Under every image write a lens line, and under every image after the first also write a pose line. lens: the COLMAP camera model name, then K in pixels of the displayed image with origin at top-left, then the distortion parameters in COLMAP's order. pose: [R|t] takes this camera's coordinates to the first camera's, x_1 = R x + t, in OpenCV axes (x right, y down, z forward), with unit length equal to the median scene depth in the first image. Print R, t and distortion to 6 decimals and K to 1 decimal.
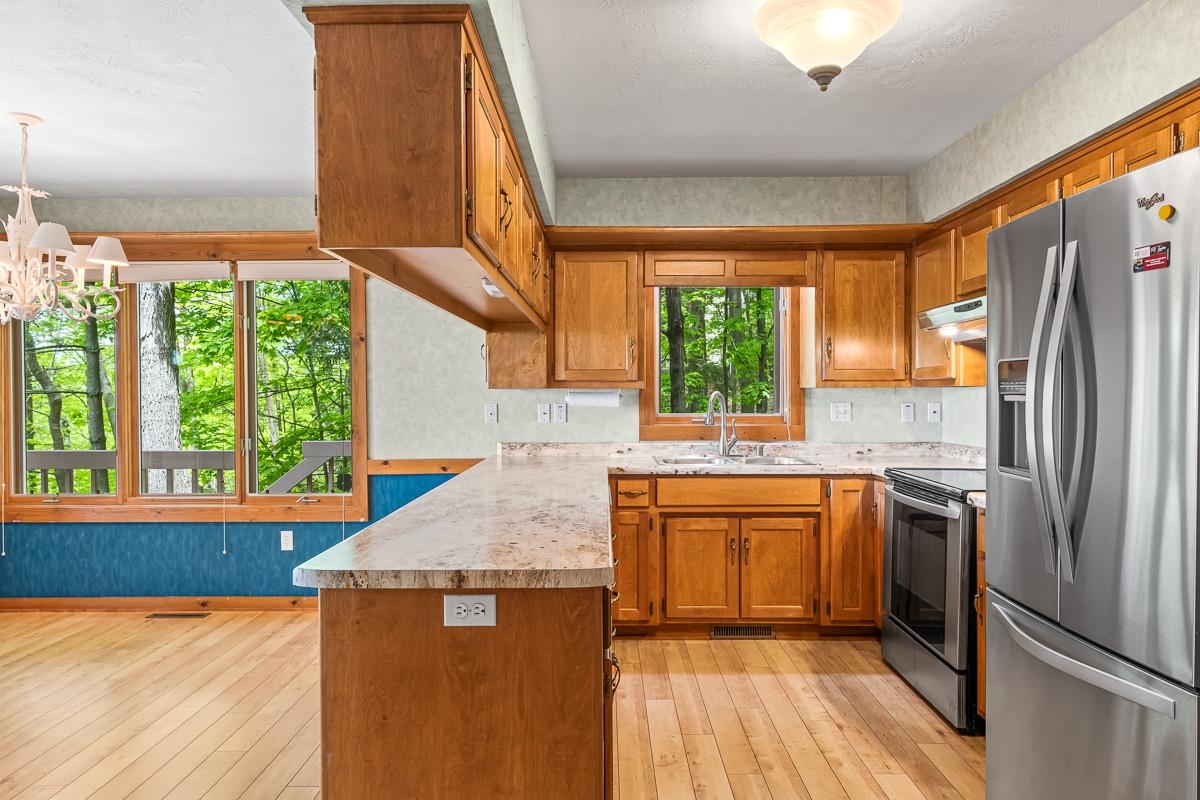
lens RADIAL K [[737.2, 0, 599.6], [0, 737.2, 402.0], [0, 0, 1]] dist [0.004256, 0.000065]
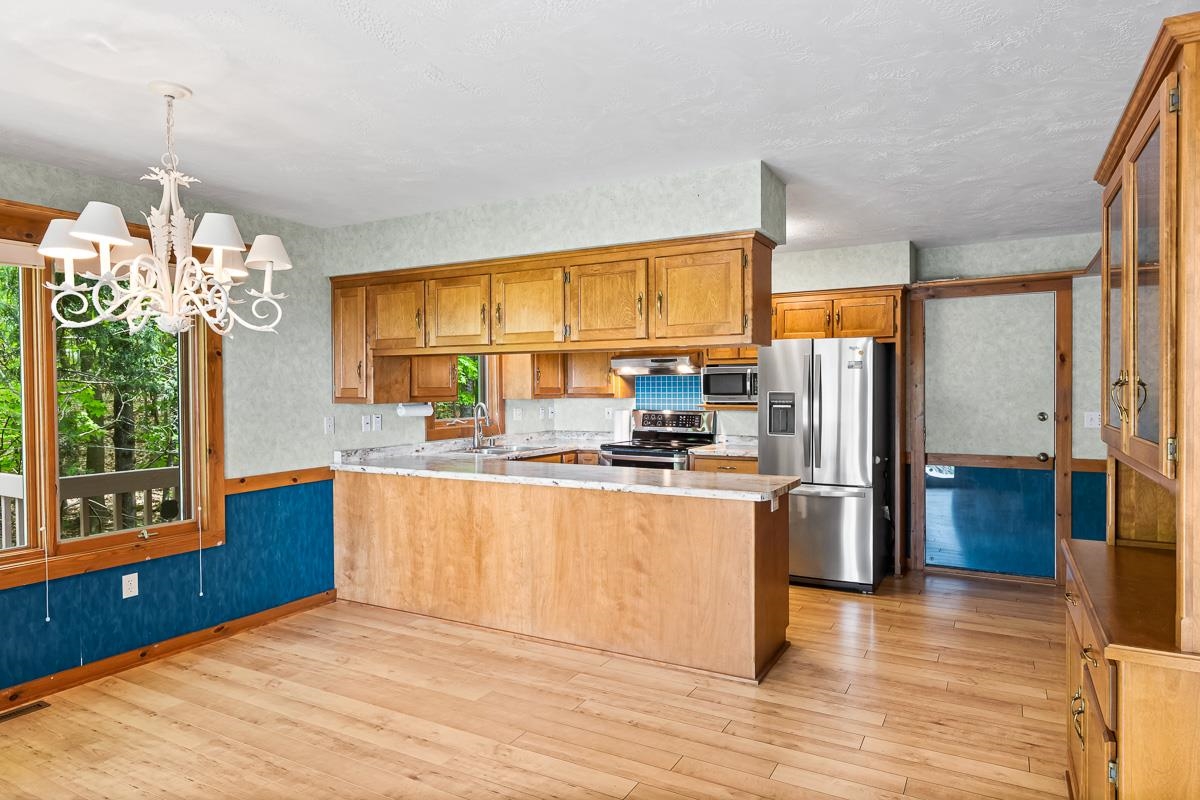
lens RADIAL K [[675.0, 0, 600.7], [0, 675.0, 397.1], [0, 0, 1]] dist [-0.002751, -0.000401]
pose [[0.501258, -0.010032, 0.865240, -0.823187], [0.012491, 0.999912, 0.004357, -0.026614], [-0.865208, 0.008624, 0.501339, 0.136905]]
